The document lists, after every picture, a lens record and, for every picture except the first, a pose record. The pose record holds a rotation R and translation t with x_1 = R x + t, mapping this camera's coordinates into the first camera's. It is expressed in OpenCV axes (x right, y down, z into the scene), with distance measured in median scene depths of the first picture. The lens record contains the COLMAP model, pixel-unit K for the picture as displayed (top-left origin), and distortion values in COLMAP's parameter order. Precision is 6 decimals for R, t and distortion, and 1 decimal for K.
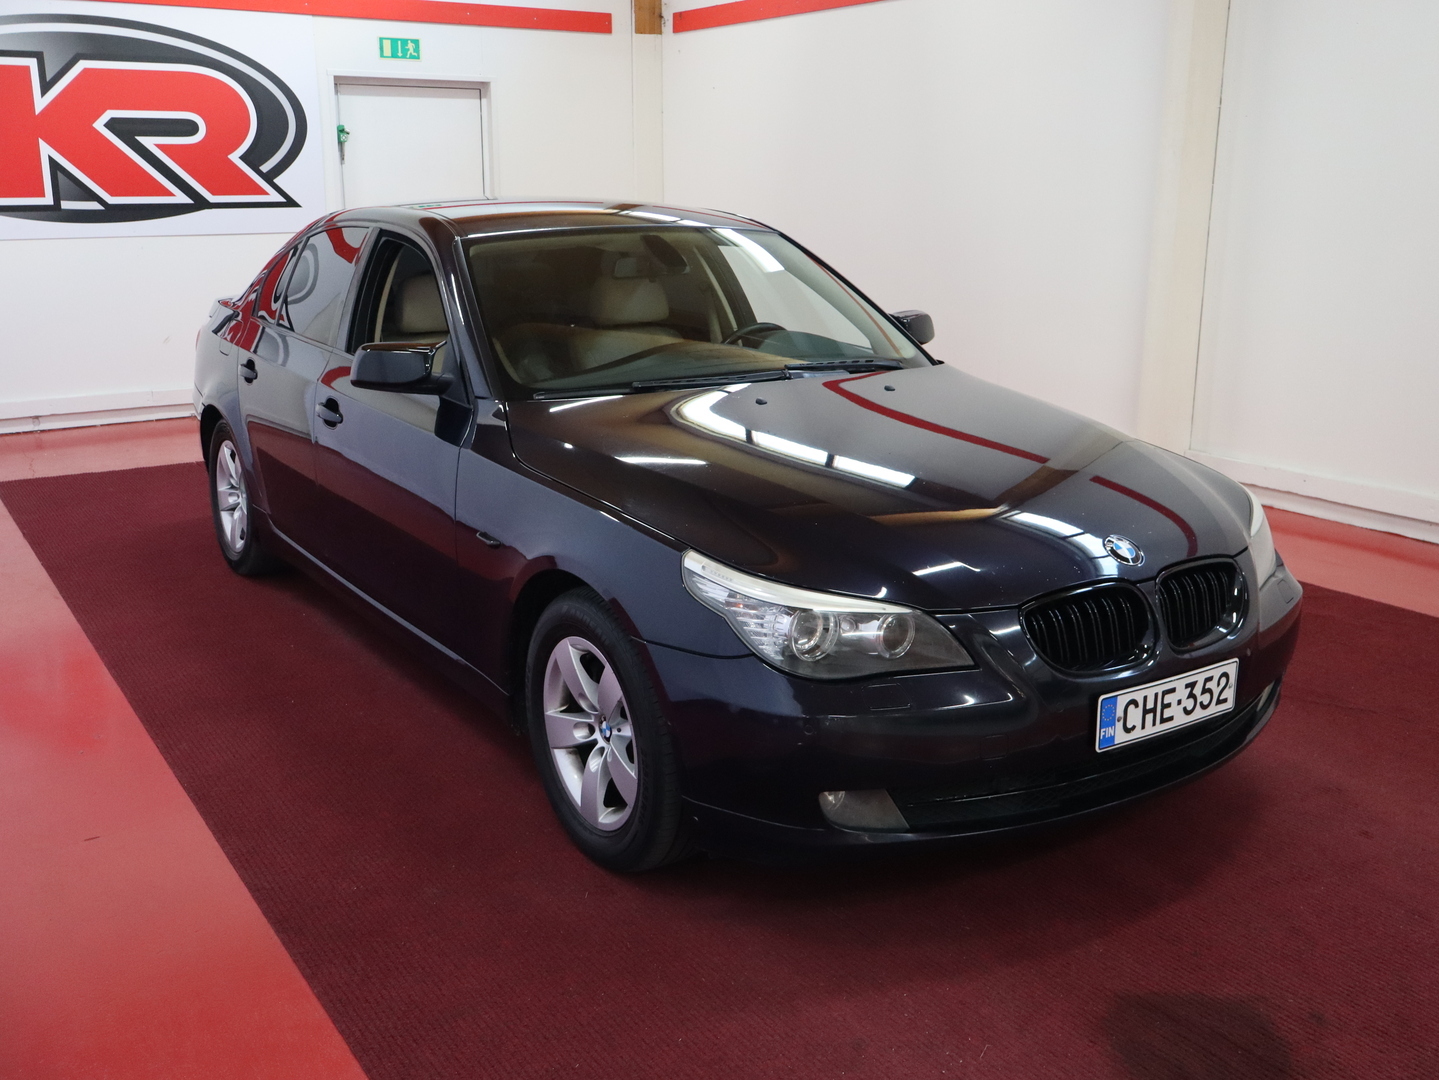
lens RADIAL K [[1402.8, 0, 719.5], [0, 1402.8, 540.0], [0, 0, 1]] dist [0.009542, -0.011498]
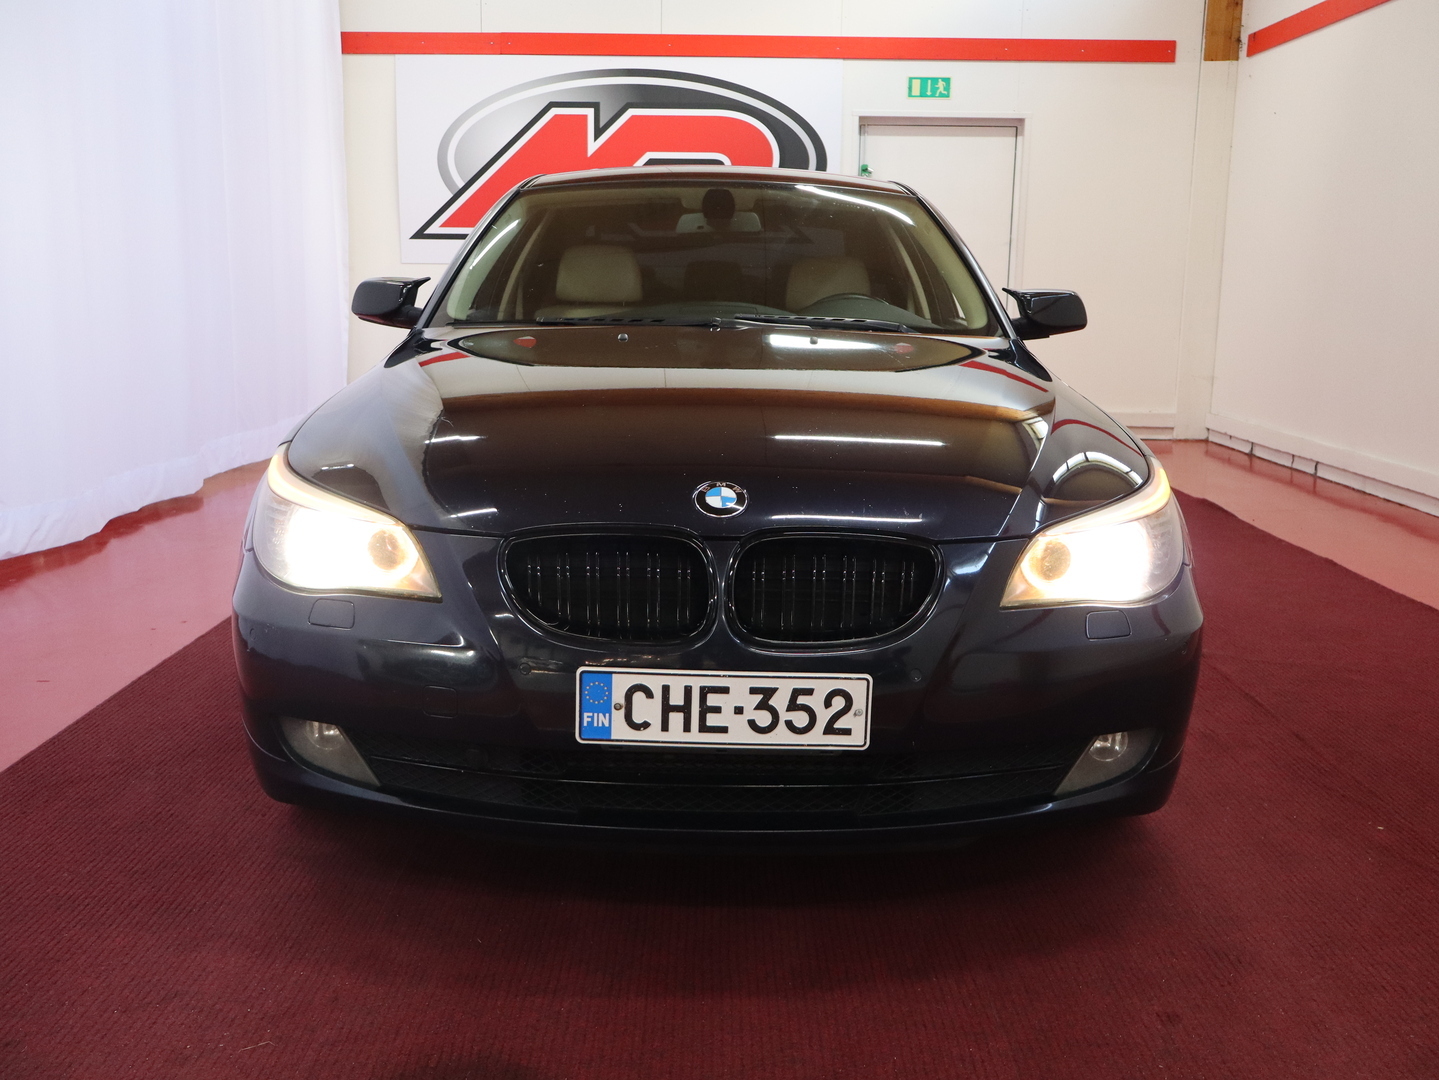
lens RADIAL K [[1402.8, 0, 719.5], [0, 1402.8, 540.0], [0, 0, 1]] dist [0.009542, -0.011498]
pose [[0.827266, 0.114608, -0.549997, 0.265073], [-0.154854, 0.987565, -0.027133, 0.018593], [0.540048, 0.107615, 0.834726, 0.141823]]
